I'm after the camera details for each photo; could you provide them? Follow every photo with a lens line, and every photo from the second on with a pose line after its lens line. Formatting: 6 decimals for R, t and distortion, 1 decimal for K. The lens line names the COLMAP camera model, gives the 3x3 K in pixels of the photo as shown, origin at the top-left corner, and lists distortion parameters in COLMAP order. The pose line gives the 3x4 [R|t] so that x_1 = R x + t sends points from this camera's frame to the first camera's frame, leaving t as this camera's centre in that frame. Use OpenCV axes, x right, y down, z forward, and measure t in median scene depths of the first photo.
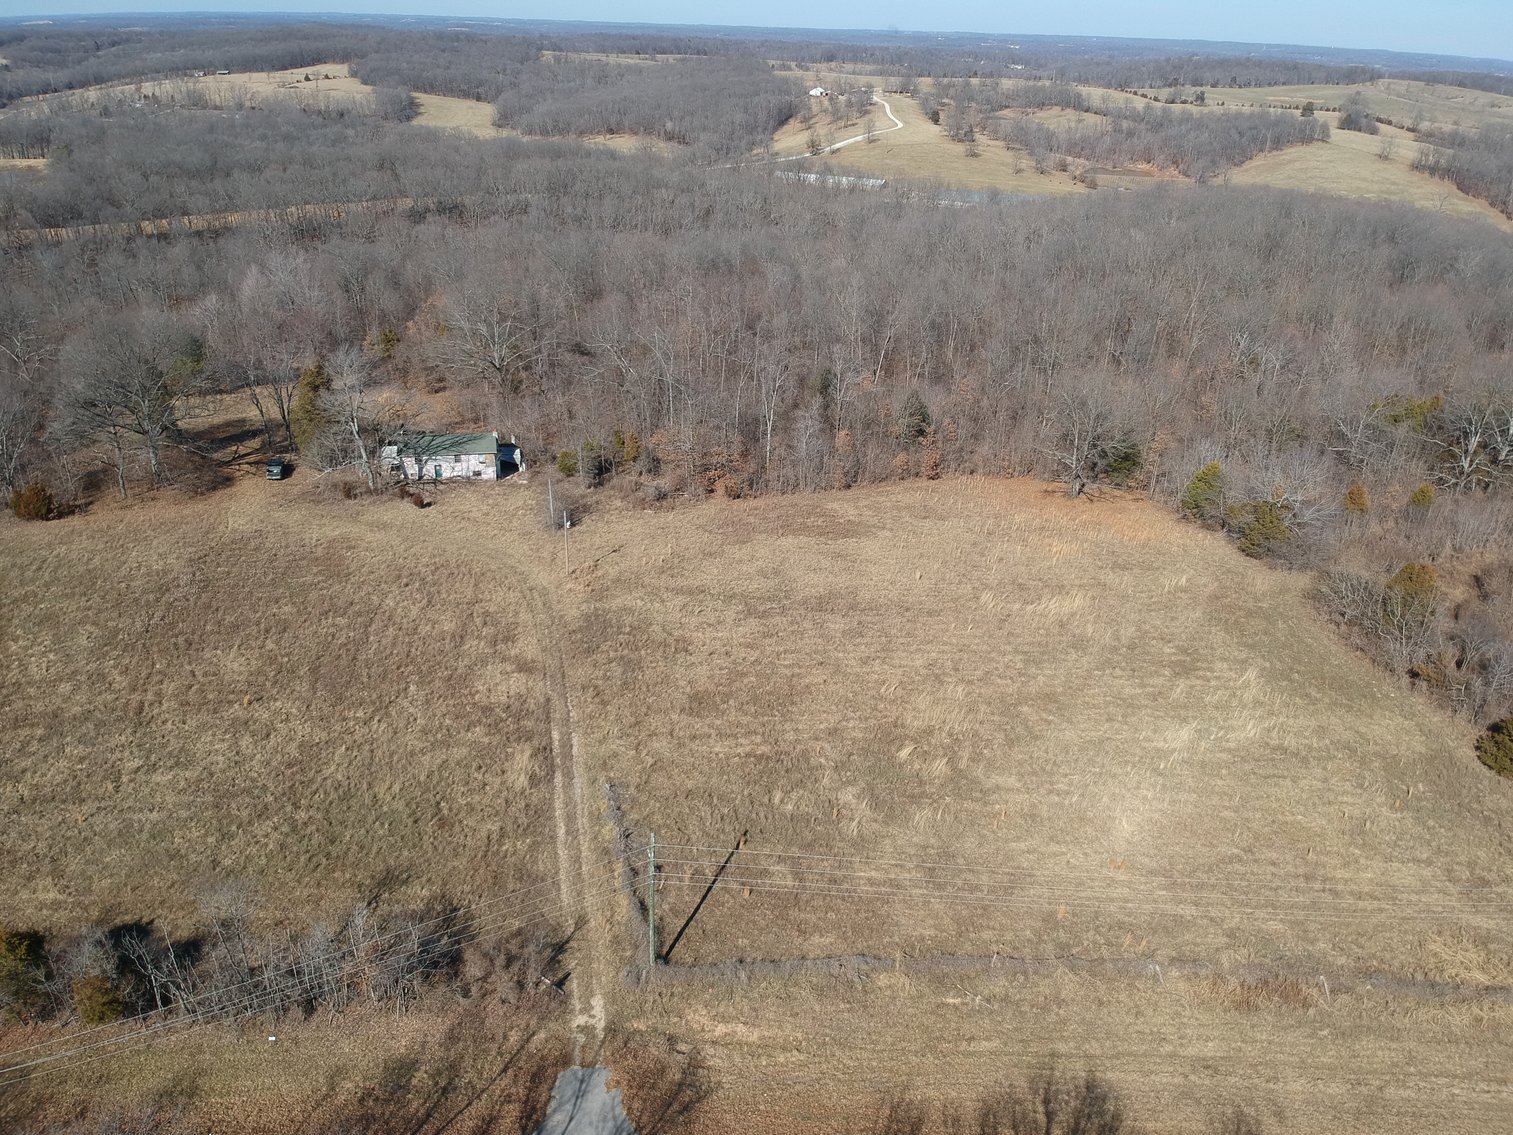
lens RADIAL K [[1109.1, 0, 753.5], [0, 1109.1, 561.7], [0, 0, 1]] dist [0.075308, -0.140704]
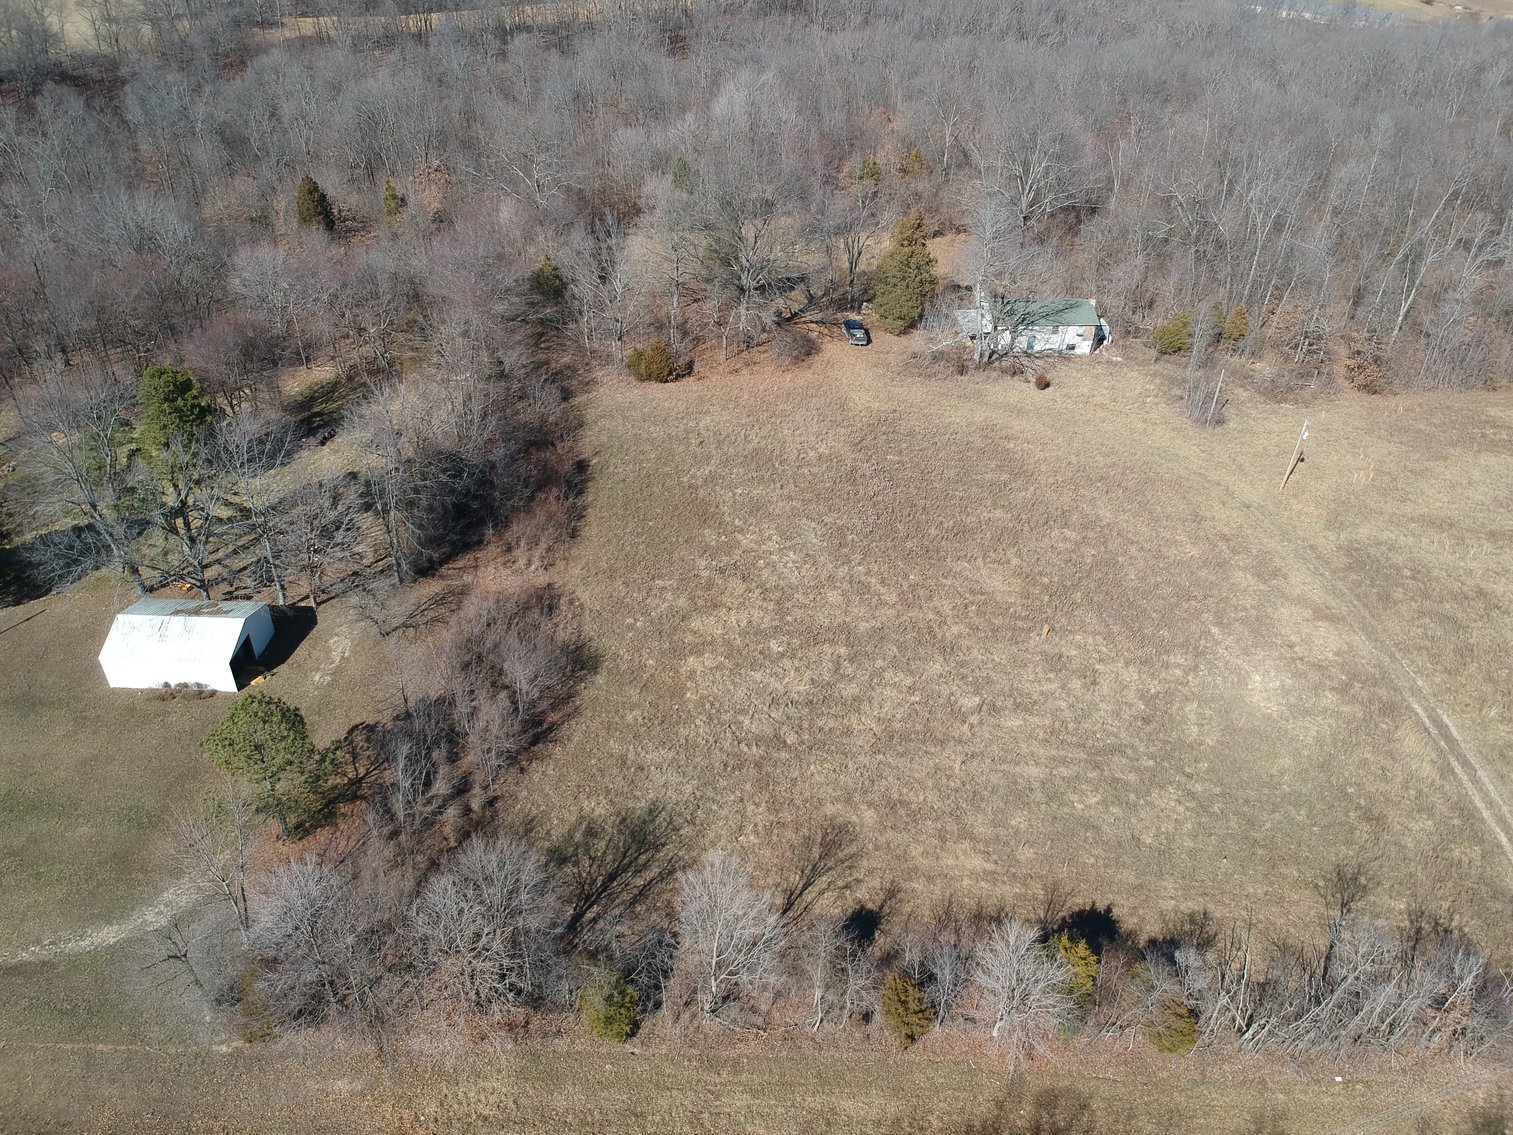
lens RADIAL K [[1092.0, 0, 749.9], [0, 1092.0, 572.2], [0, 0, 1]] dist [0.156931, -0.279364]
pose [[0.987751, 0.088570, -0.128469, -0.107972], [-0.065785, 0.982923, 0.171859, -0.010989], [0.141496, -0.161303, 0.976709, 0.020611]]
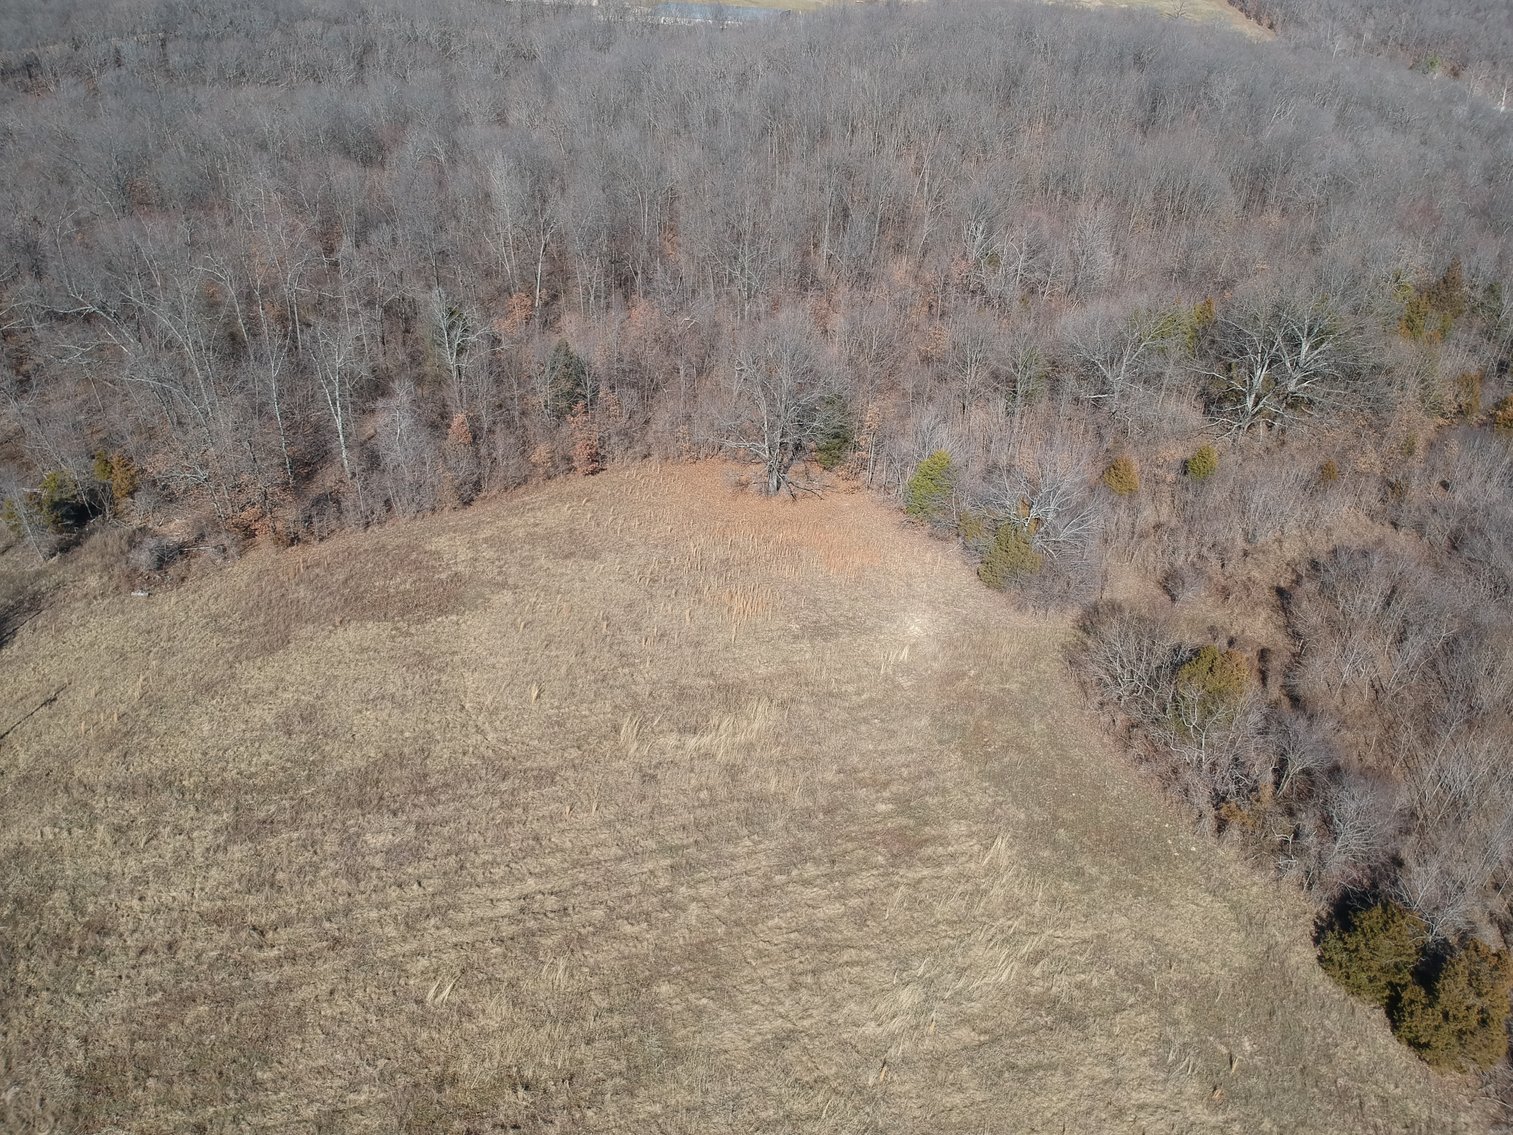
lens RADIAL K [[1091.0, 0, 749.7], [0, 1091.0, 578.6], [0, 0, 1]] dist [0.091830, -0.144690]
pose [[0.978538, -0.116156, 0.170212, 0.041416], [0.086726, 0.981419, 0.171159, -0.037755], [-0.186930, -0.152723, 0.970429, 0.083390]]
